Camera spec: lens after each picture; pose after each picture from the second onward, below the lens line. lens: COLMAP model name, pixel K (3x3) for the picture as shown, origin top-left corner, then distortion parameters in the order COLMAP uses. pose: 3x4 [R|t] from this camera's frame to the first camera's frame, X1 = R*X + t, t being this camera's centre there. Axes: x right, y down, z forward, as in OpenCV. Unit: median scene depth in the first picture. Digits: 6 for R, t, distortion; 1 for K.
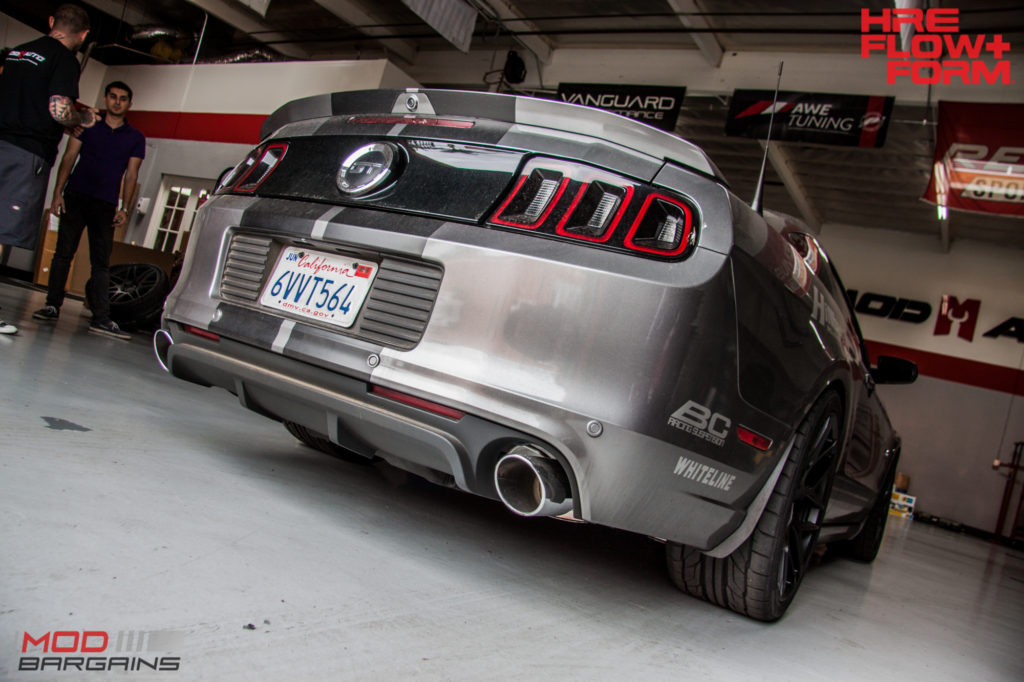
lens RADIAL K [[778.4, 0, 512.0], [0, 778.4, 341.0], [0, 0, 1]] dist [-0.180679, 0.136431]
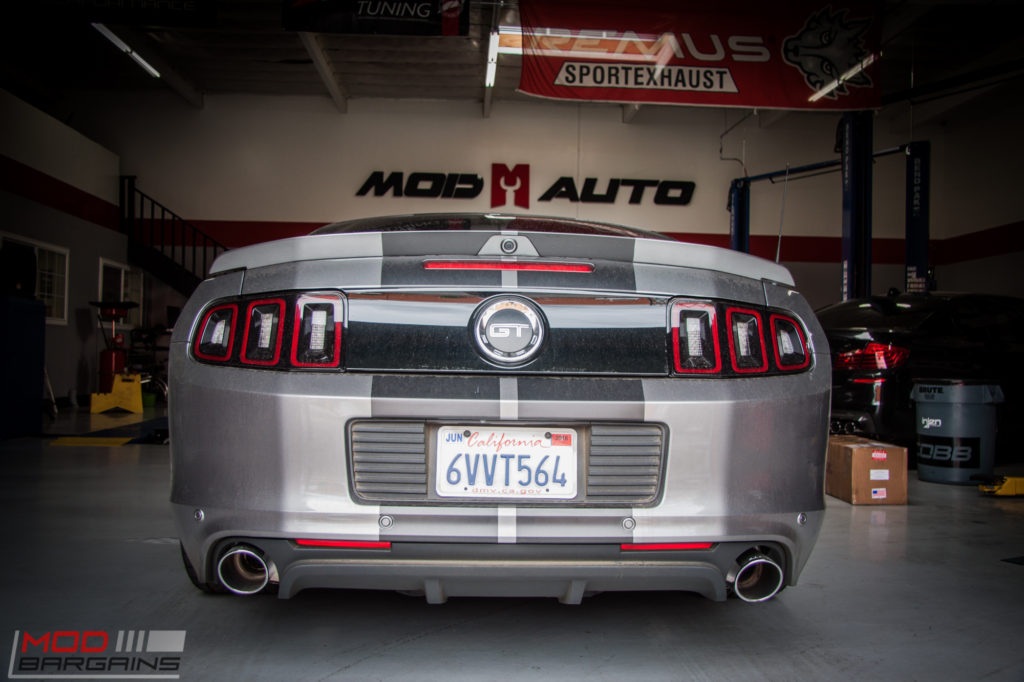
lens RADIAL K [[956.6, 0, 512.0], [0, 956.6, 341.0], [0, 0, 1]] dist [-0.115321, 0.224482]
pose [[0.802503, -0.239535, 0.546454, -0.727405], [0.170198, 0.969723, 0.175126, -0.361313], [-0.571858, -0.047534, 0.818974, 0.003469]]
